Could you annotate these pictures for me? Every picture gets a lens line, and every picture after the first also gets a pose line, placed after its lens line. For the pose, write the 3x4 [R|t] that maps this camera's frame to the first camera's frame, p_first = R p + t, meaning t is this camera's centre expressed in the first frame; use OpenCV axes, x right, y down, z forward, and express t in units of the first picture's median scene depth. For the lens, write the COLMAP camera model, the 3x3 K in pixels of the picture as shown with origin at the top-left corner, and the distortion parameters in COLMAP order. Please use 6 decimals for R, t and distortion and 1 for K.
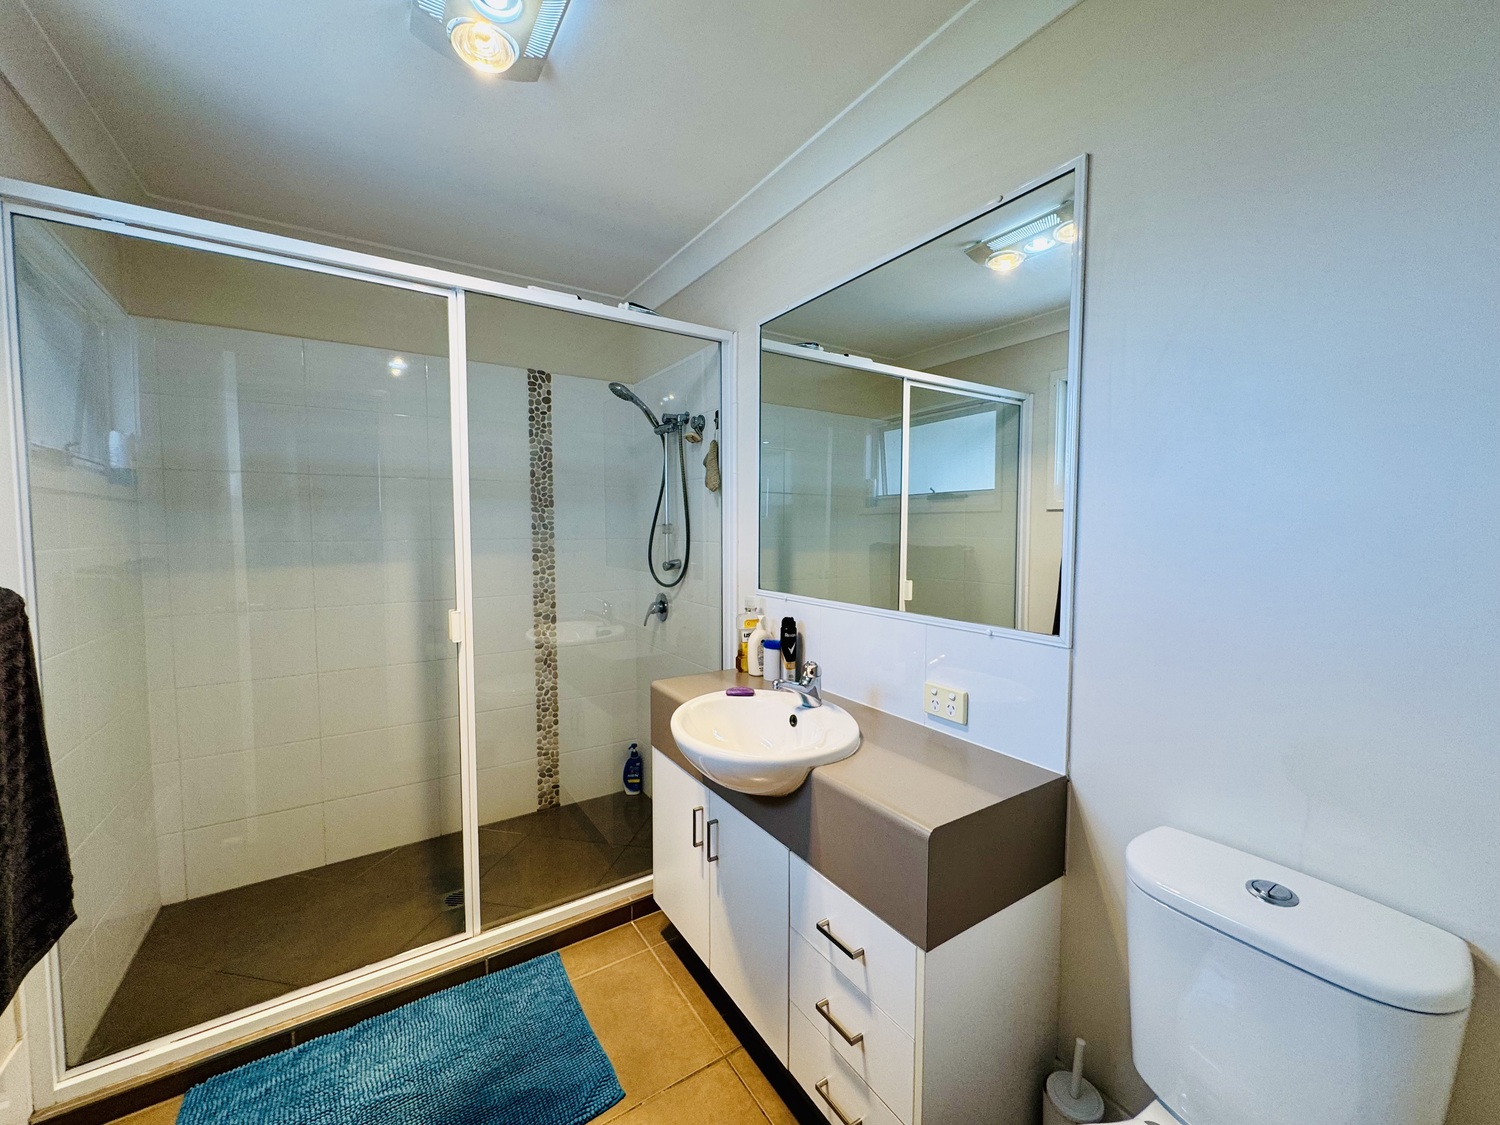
lens RADIAL K [[608.5, 0, 746.3], [0, 608.5, 543.6], [0, 0, 1]] dist [0.023224, 0.000044]
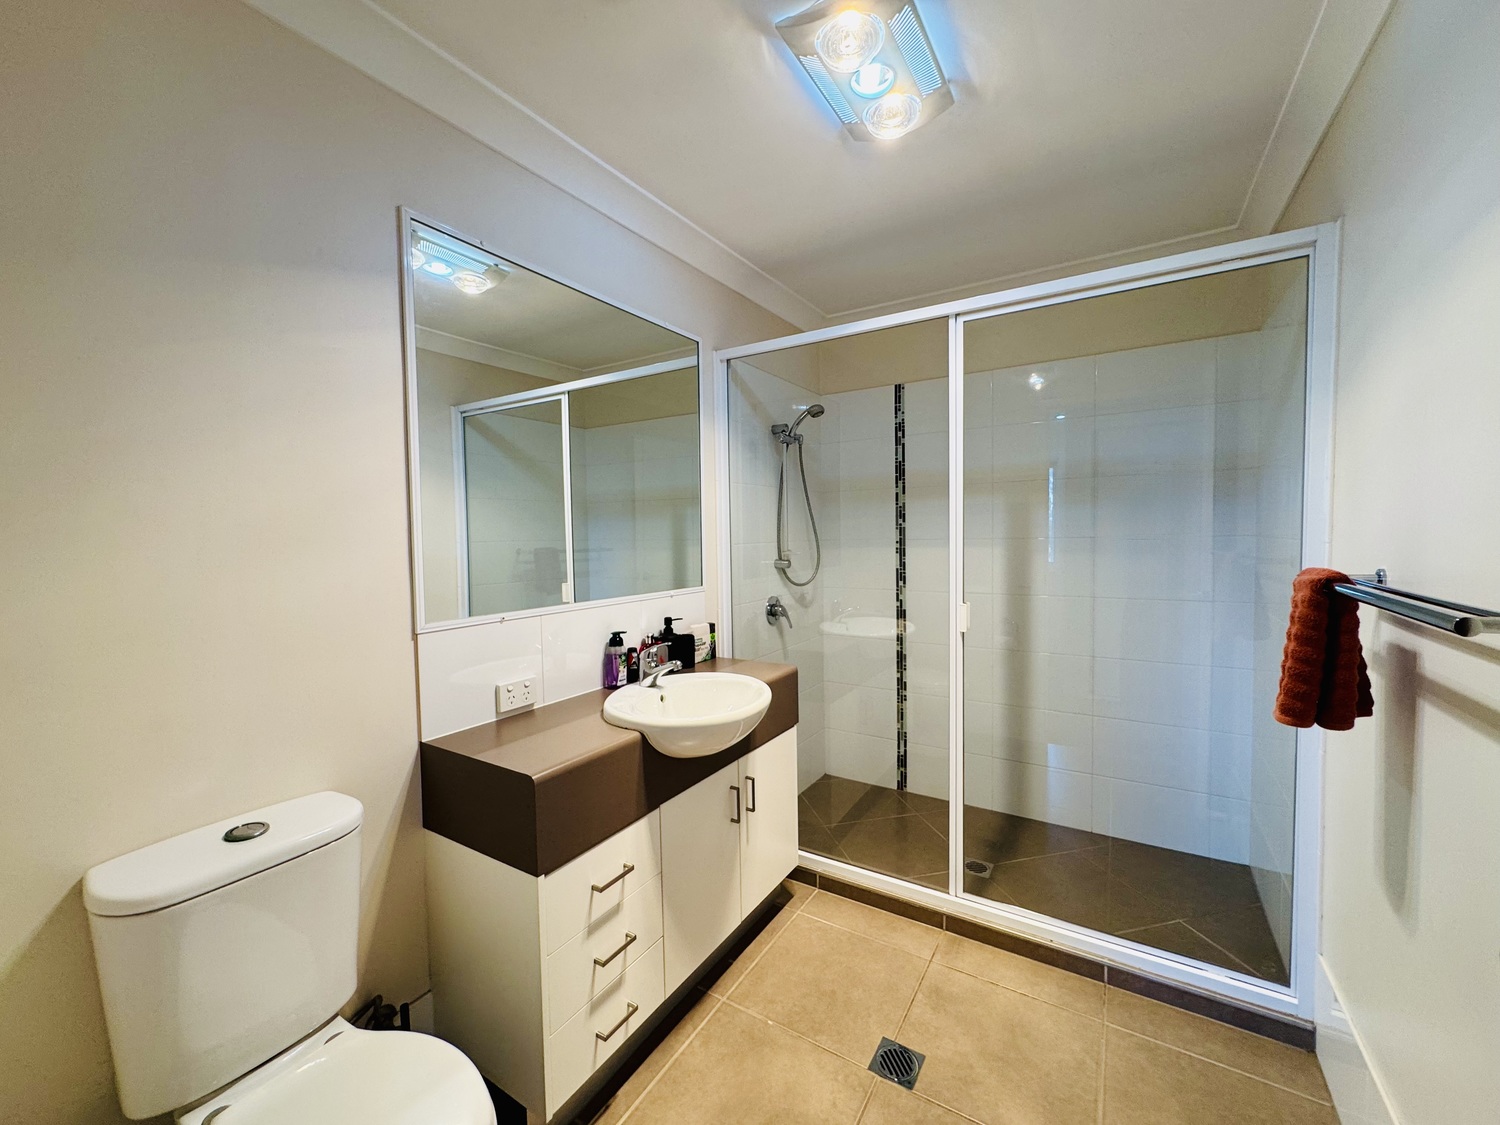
lens RADIAL K [[598.8, 0, 749.2], [0, 598.8, 561.1], [0, 0, 1]] dist [-0.001637, 0.000103]
pose [[0.436770, 0.024770, -0.899232, 0.351724], [-0.006623, 0.999682, 0.024320, 0.005764], [0.899549, -0.004667, 0.436795, 0.195471]]
